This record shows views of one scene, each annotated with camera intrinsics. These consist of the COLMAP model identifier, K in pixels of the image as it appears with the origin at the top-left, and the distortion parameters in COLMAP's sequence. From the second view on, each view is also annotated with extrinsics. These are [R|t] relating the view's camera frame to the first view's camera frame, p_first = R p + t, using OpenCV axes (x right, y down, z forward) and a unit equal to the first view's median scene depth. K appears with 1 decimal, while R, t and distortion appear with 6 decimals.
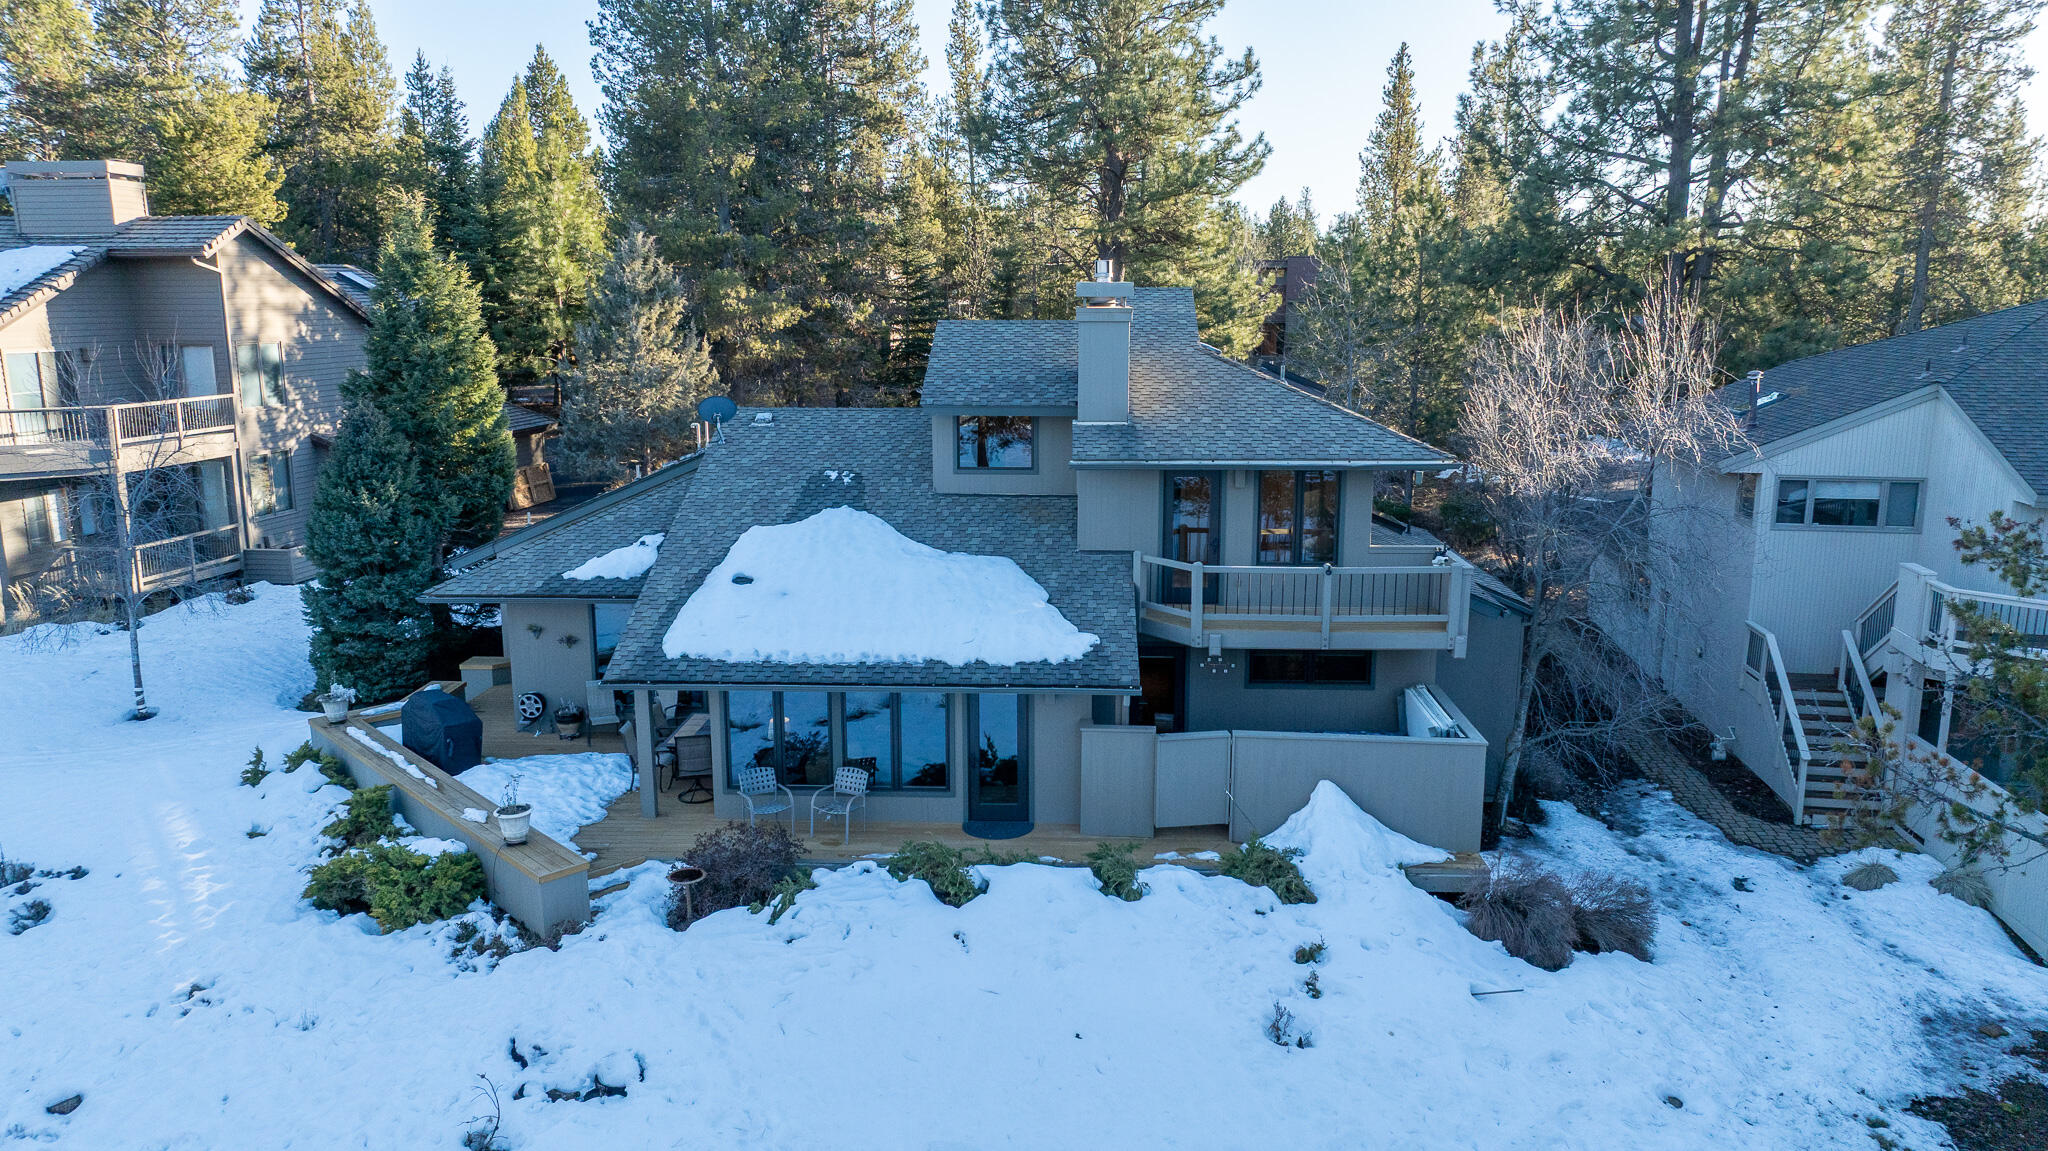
lens RADIAL K [[1400.1, 0, 1023.5], [0, 1400.1, 587.7], [0, 0, 1]] dist [-0.040390, 0.035059]
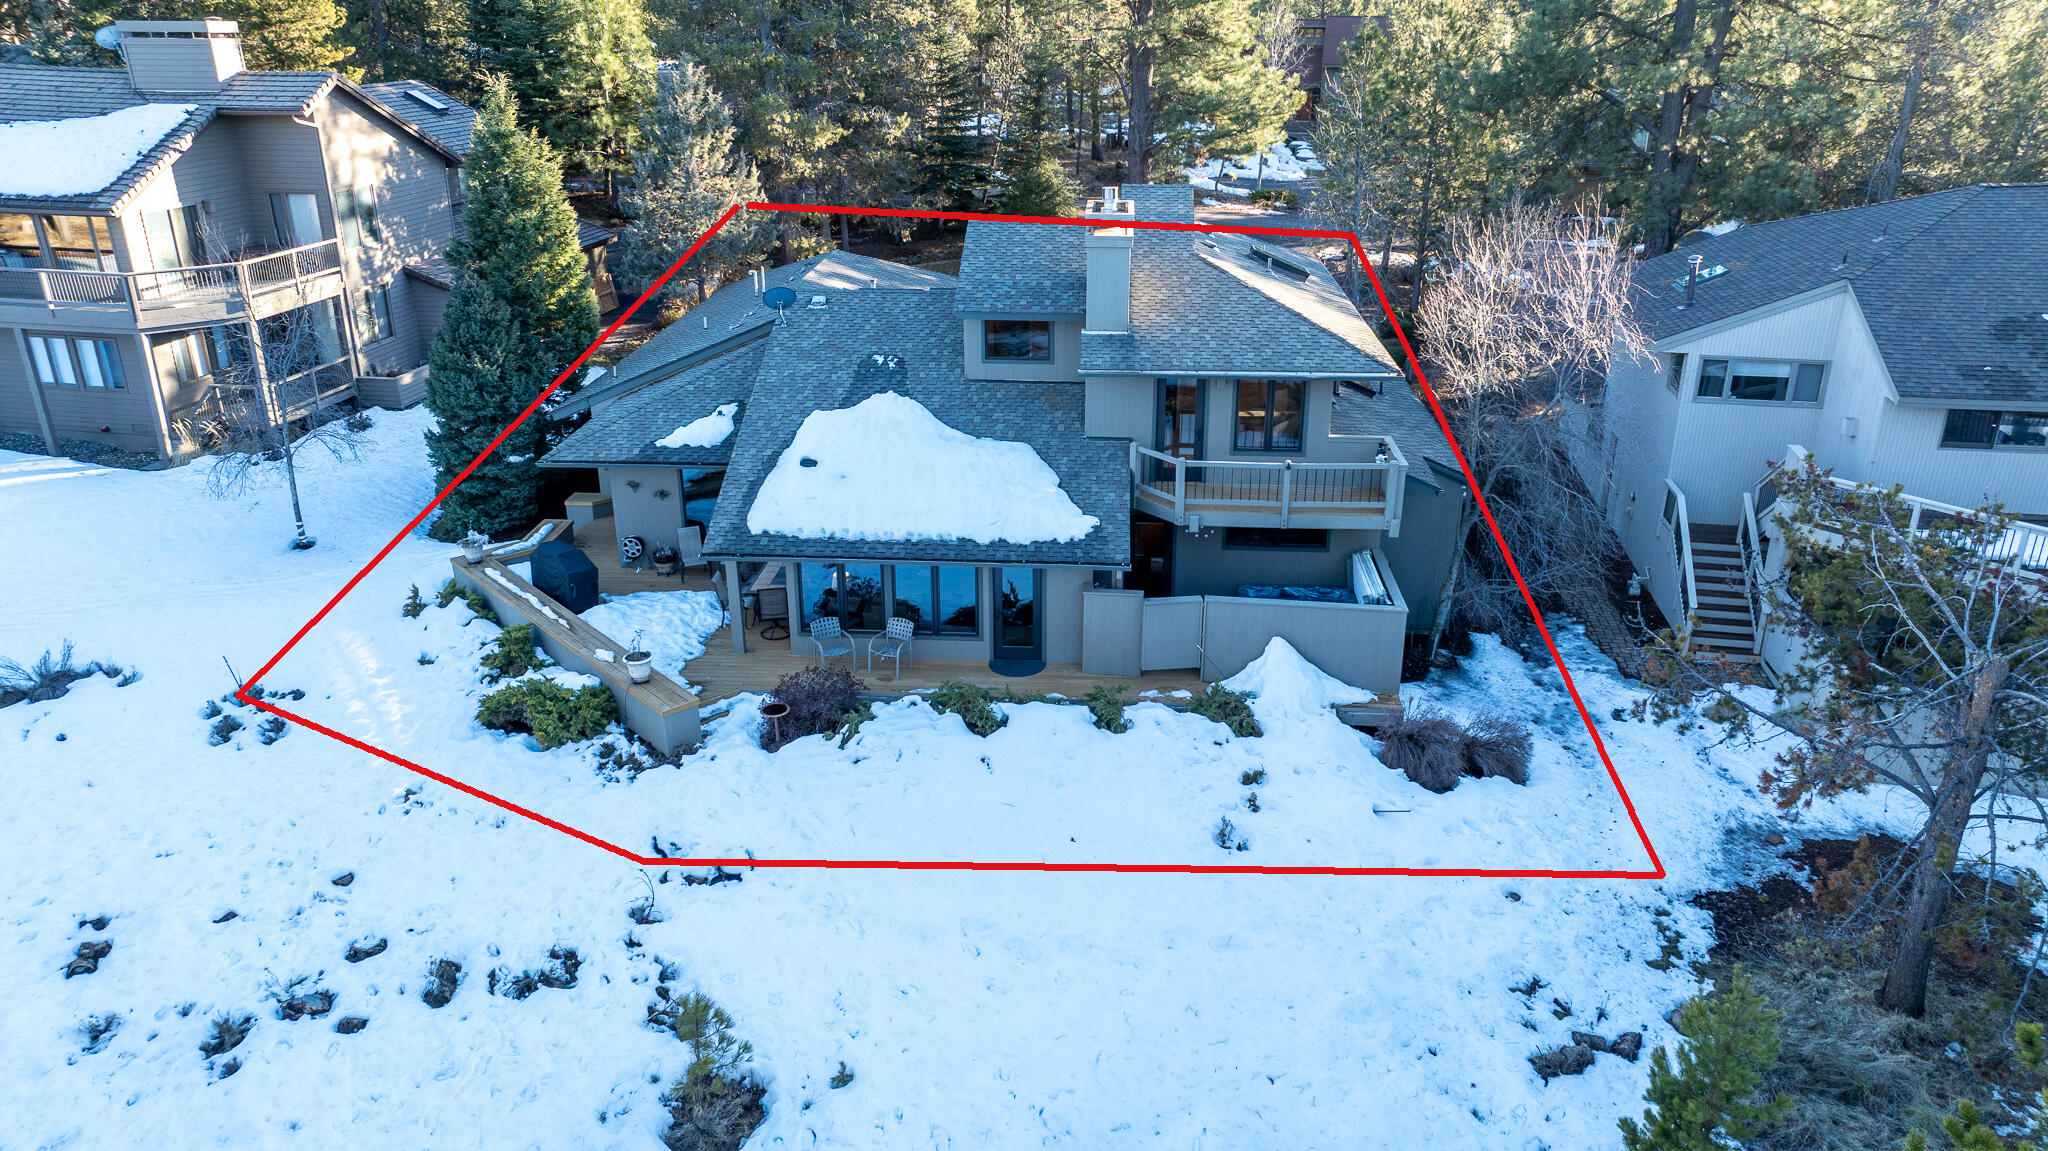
lens RADIAL K [[1400.1, 0, 1021.1], [0, 1400.1, 570.6], [0, 0, 1]] dist [-0.040390, 0.035059]
pose [[0.999592, 0.008318, -0.027334, 0.017041], [-0.003258, 0.983626, 0.180190, -0.124719], [0.028386, -0.180028, 0.983252, -0.196477]]
